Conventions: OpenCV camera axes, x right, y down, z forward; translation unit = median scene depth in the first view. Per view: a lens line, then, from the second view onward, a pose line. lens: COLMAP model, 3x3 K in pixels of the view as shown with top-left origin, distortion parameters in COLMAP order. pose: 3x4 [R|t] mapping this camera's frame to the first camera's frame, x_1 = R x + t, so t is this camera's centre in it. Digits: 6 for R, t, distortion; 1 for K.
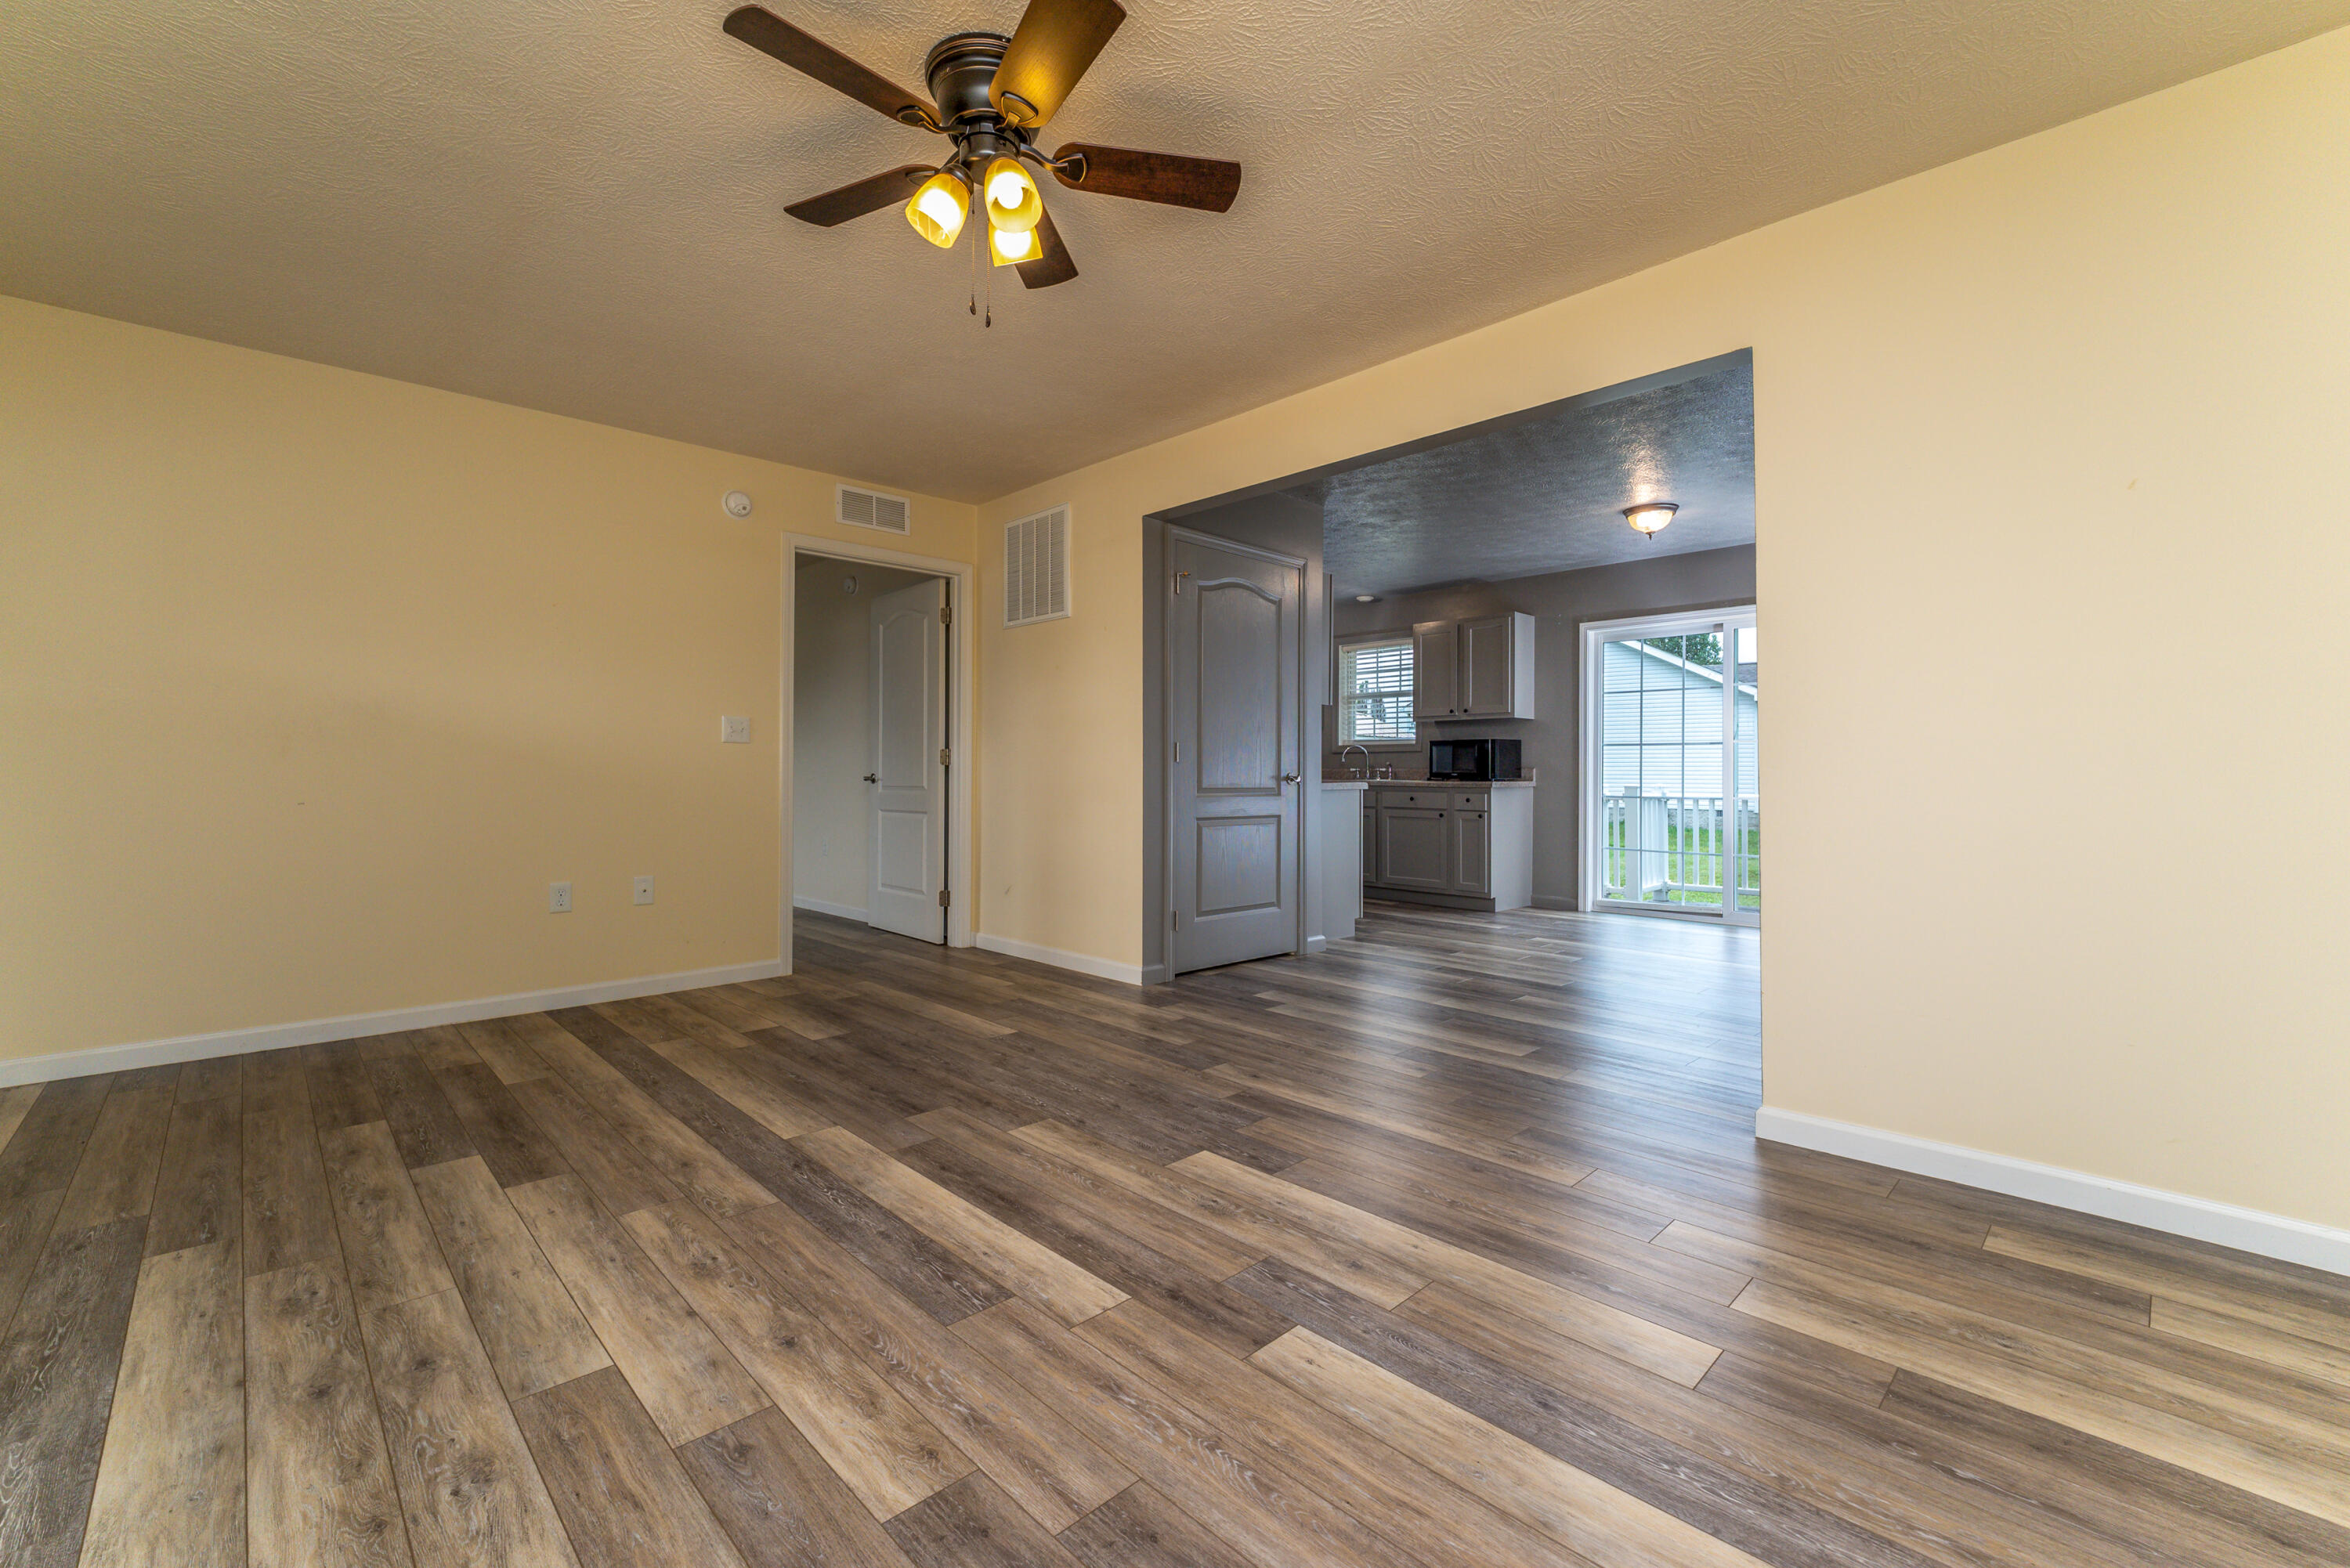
lens RADIAL K [[980.9, 0, 1178.8], [0, 980.9, 775.3], [0, 0, 1]] dist [-0.006354, -0.005112]
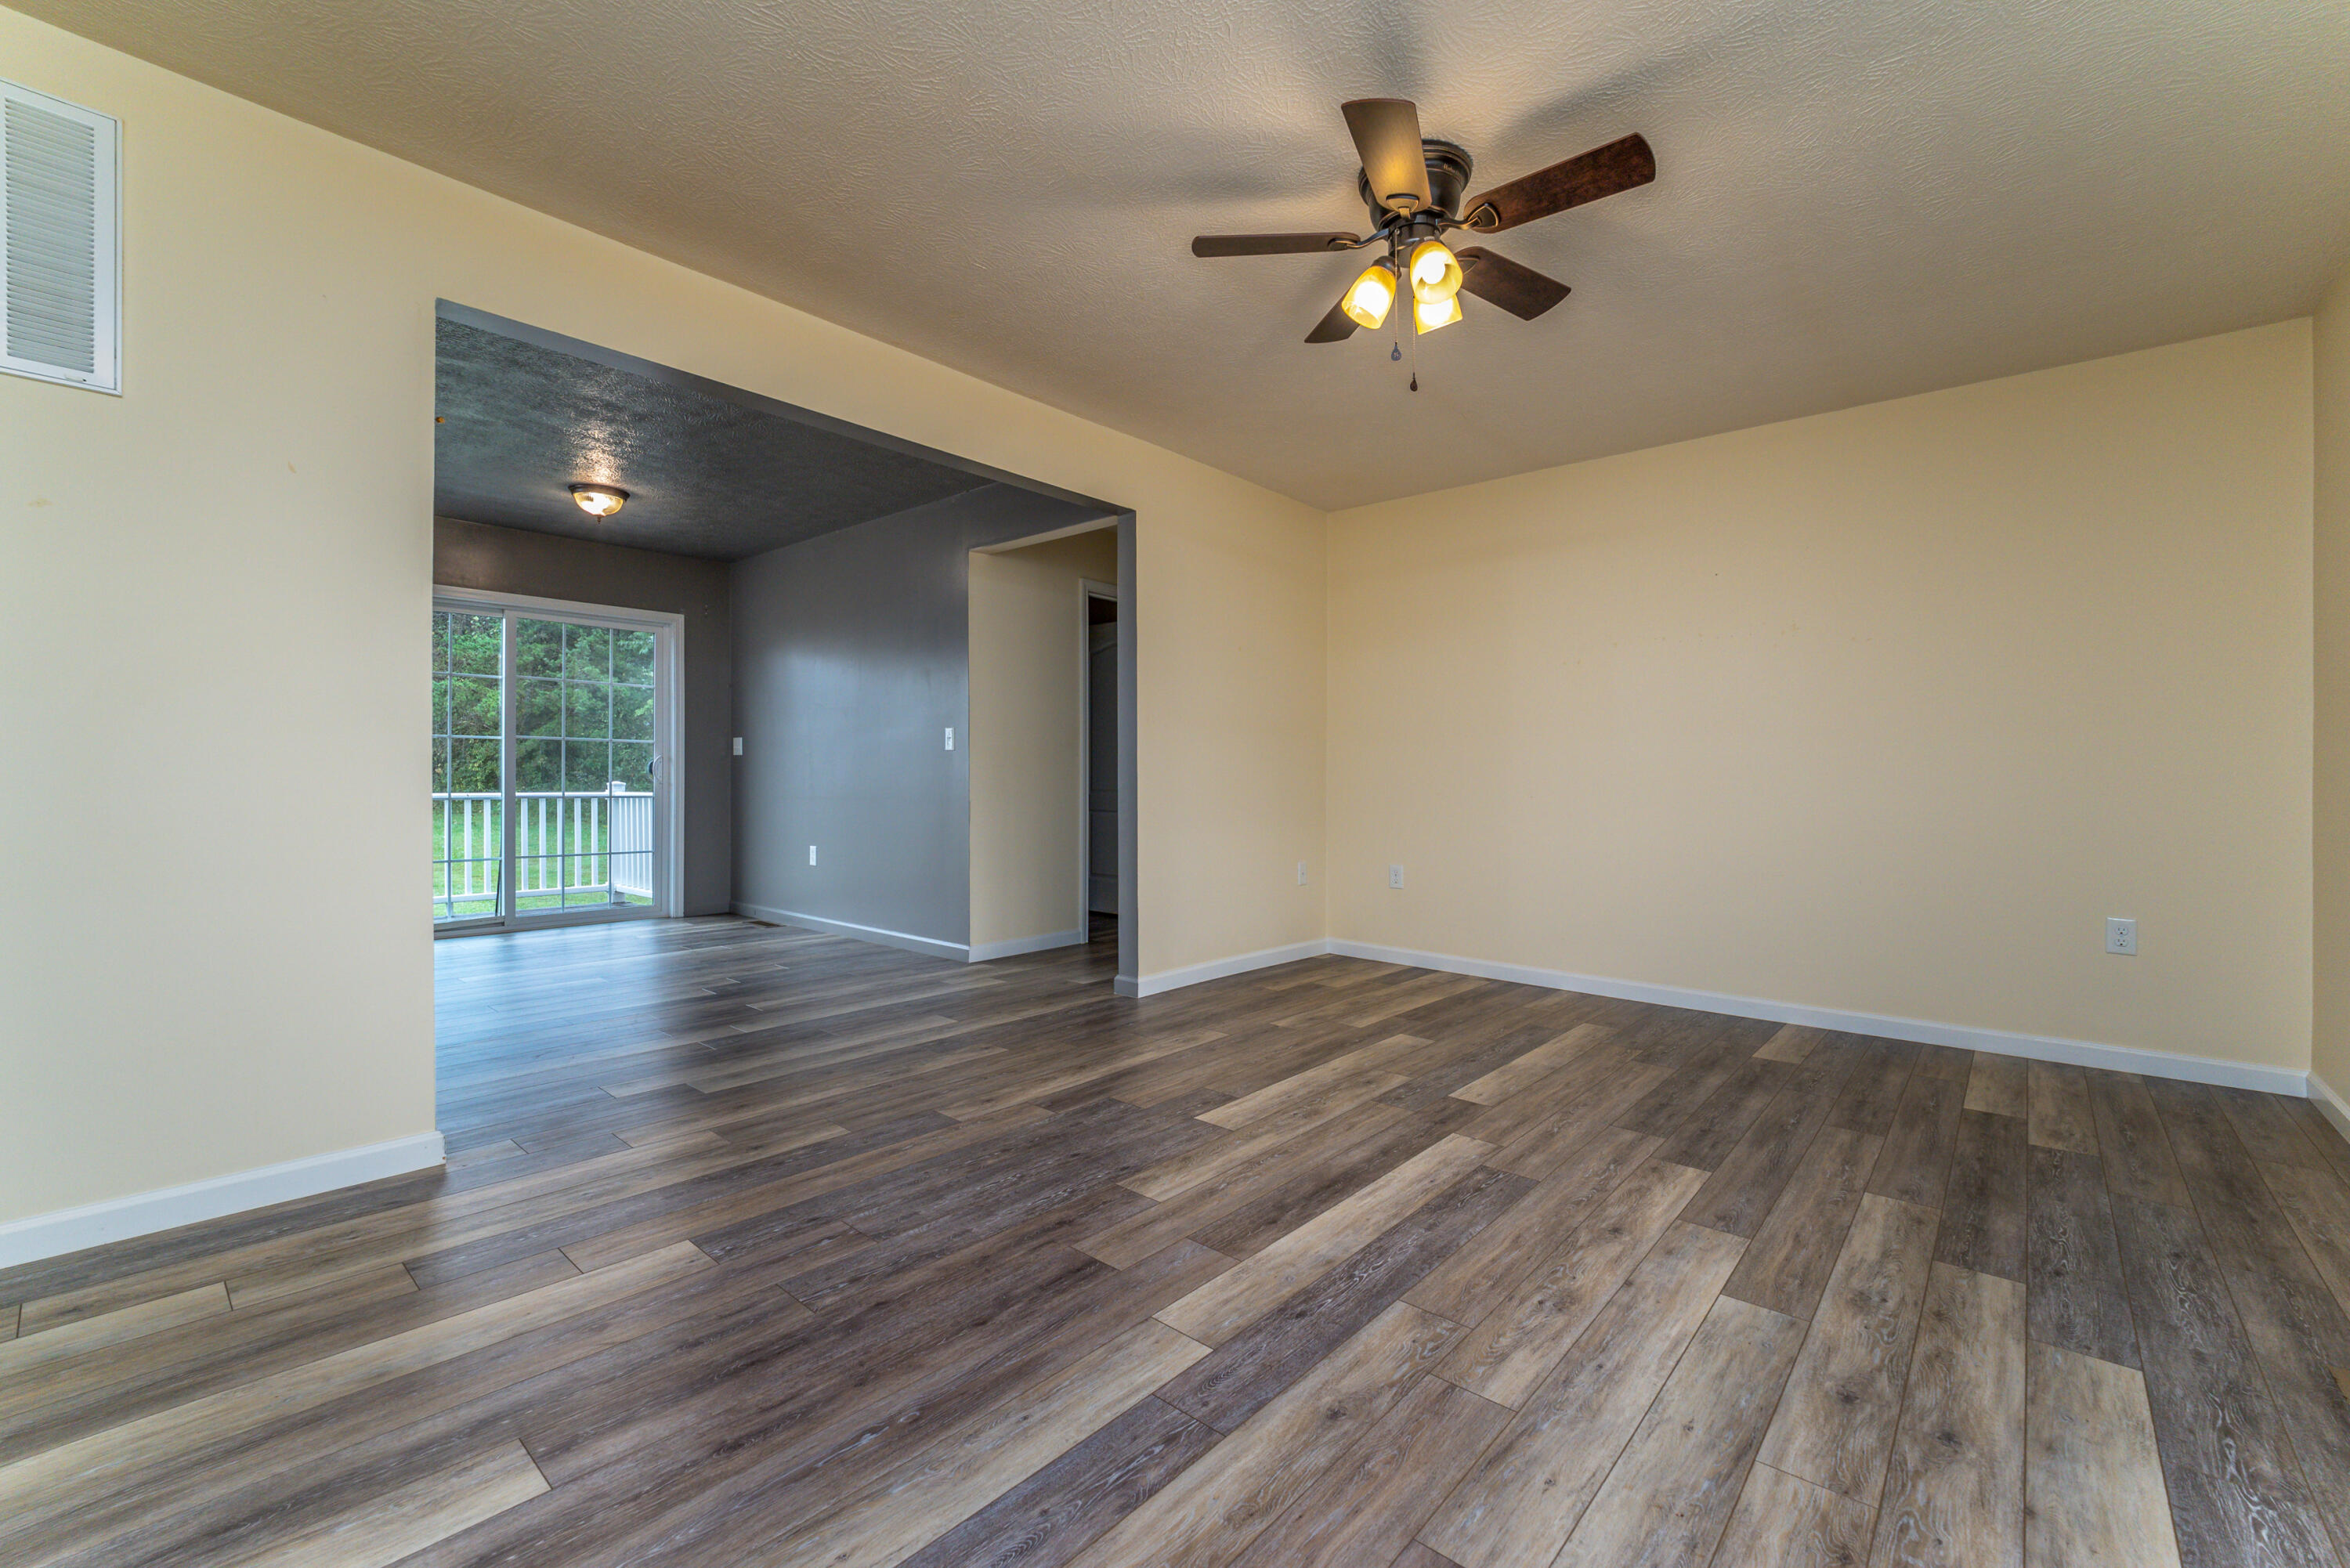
lens RADIAL K [[980.9, 0, 1189.8], [0, 980.9, 720.5], [0, 0, 1]] dist [-0.006354, -0.005112]
pose [[-0.088401, 0.051777, 0.994738, -1.227919], [0.000896, 0.998652, -0.051901, -0.005638], [-0.996085, -0.003696, -0.088328, 1.247194]]
